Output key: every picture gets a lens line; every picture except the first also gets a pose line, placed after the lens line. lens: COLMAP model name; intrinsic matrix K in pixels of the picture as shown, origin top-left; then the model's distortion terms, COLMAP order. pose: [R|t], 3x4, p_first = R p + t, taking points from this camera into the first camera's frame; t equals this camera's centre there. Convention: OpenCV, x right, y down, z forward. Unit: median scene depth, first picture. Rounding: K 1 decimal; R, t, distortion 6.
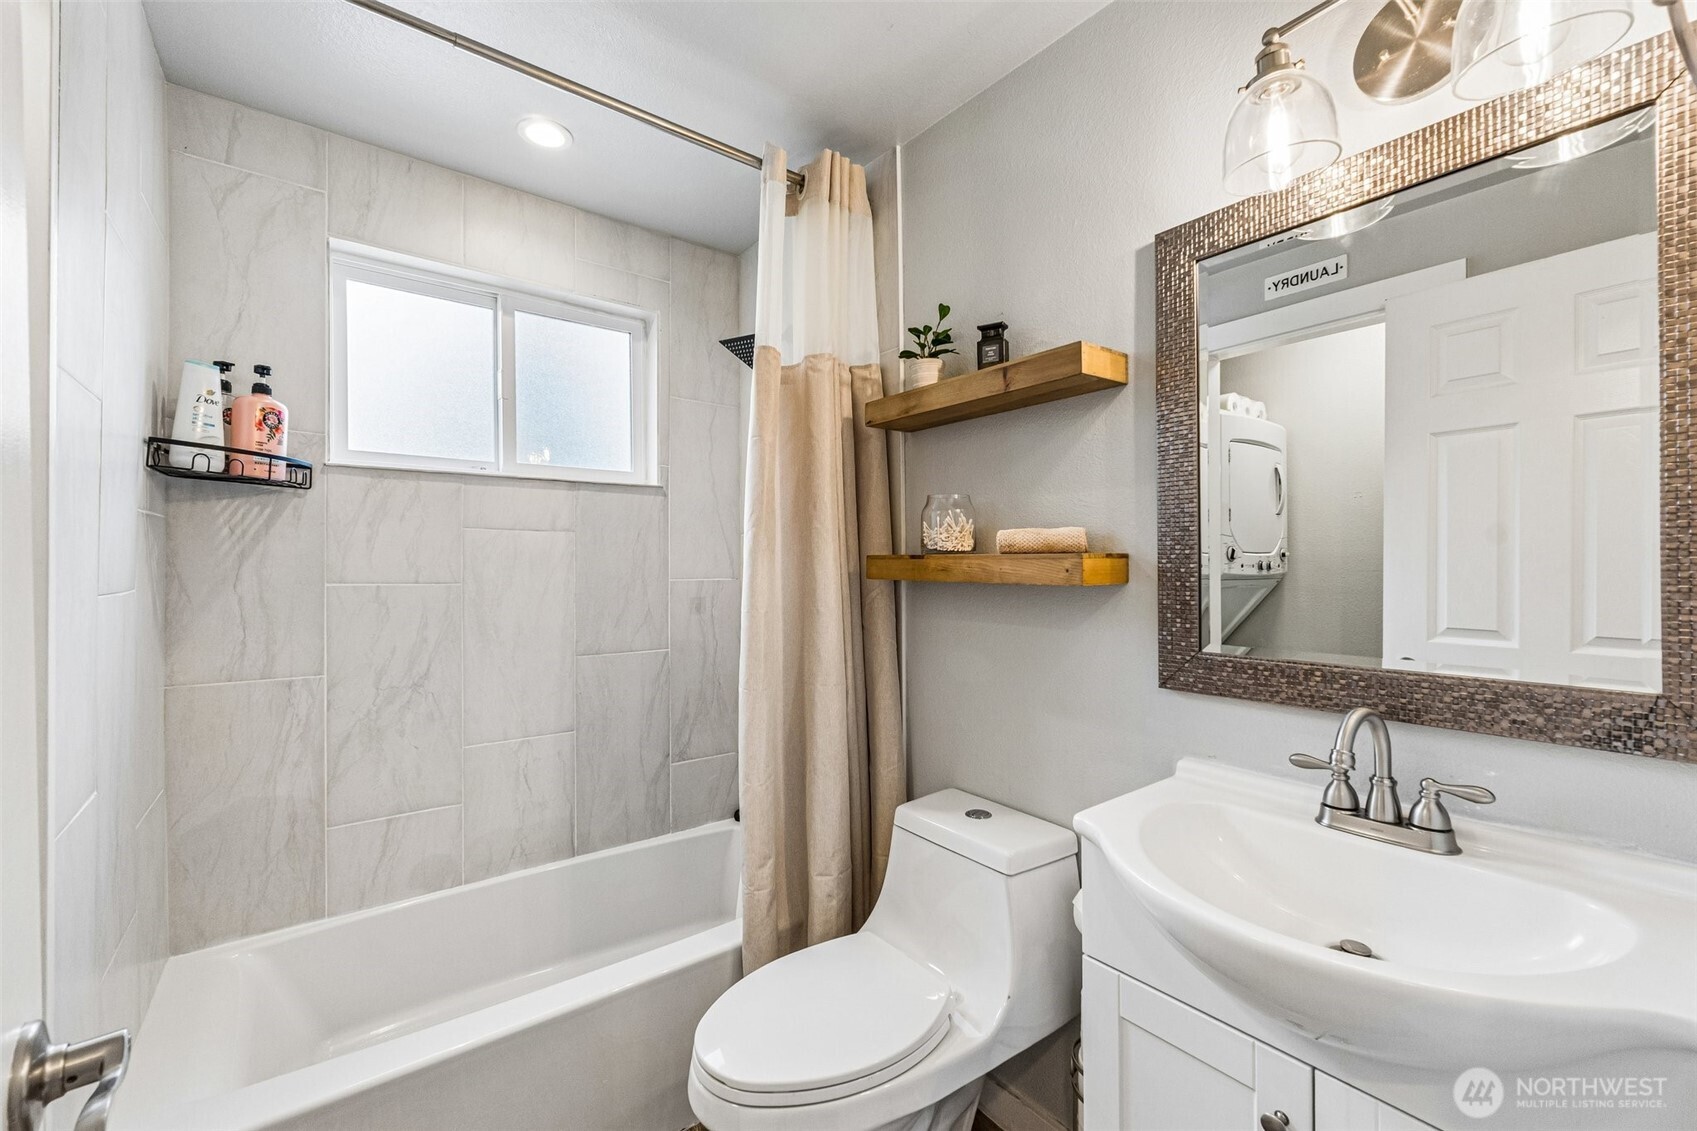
lens RADIAL K [[704.0, 0, 850.7], [0, 704.0, 564.6], [0, 0, 1]] dist [0.000848, 0.000108]
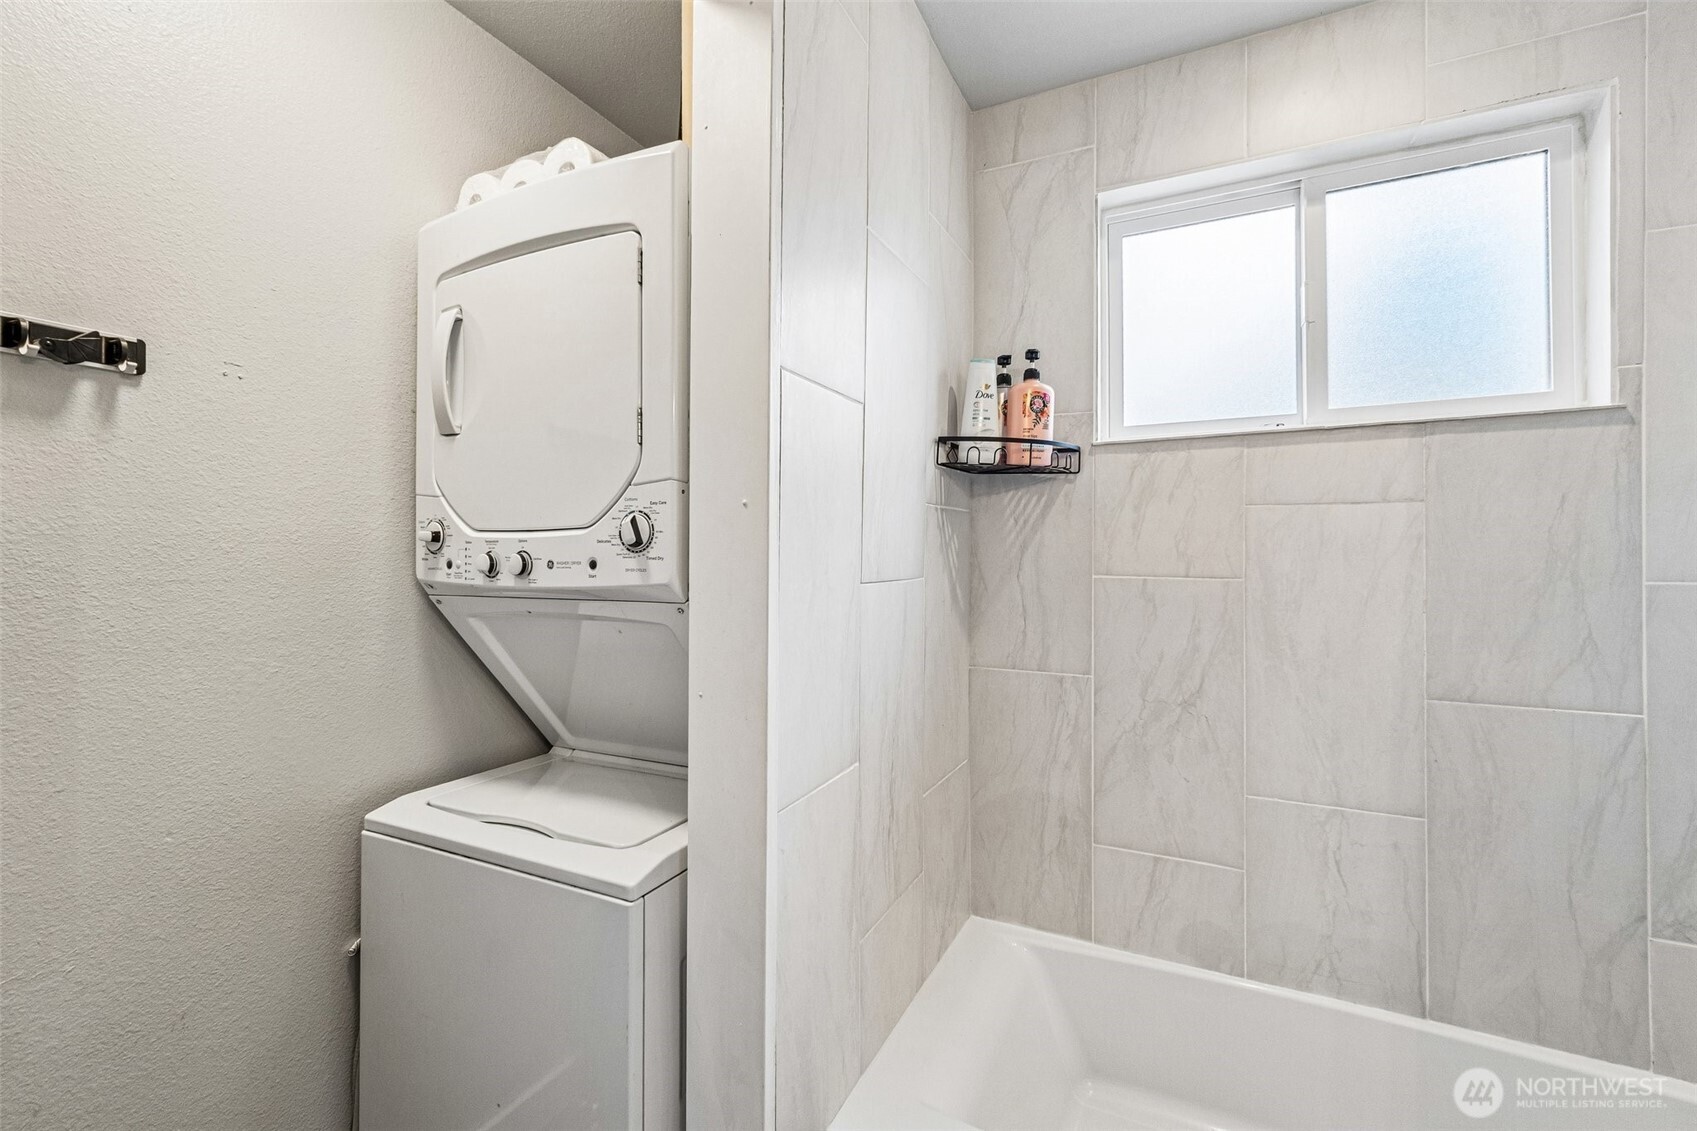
lens RADIAL K [[704.8, 0, 850.6], [0, 704.8, 552.7], [0, 0, 1]] dist [0.002750, 0.000007]
pose [[0.452283, 0.001771, -0.891873, -0.074191], [0.004278, 0.999982, 0.004155, -0.007218], [0.891864, -0.005695, 0.452267, 0.311692]]
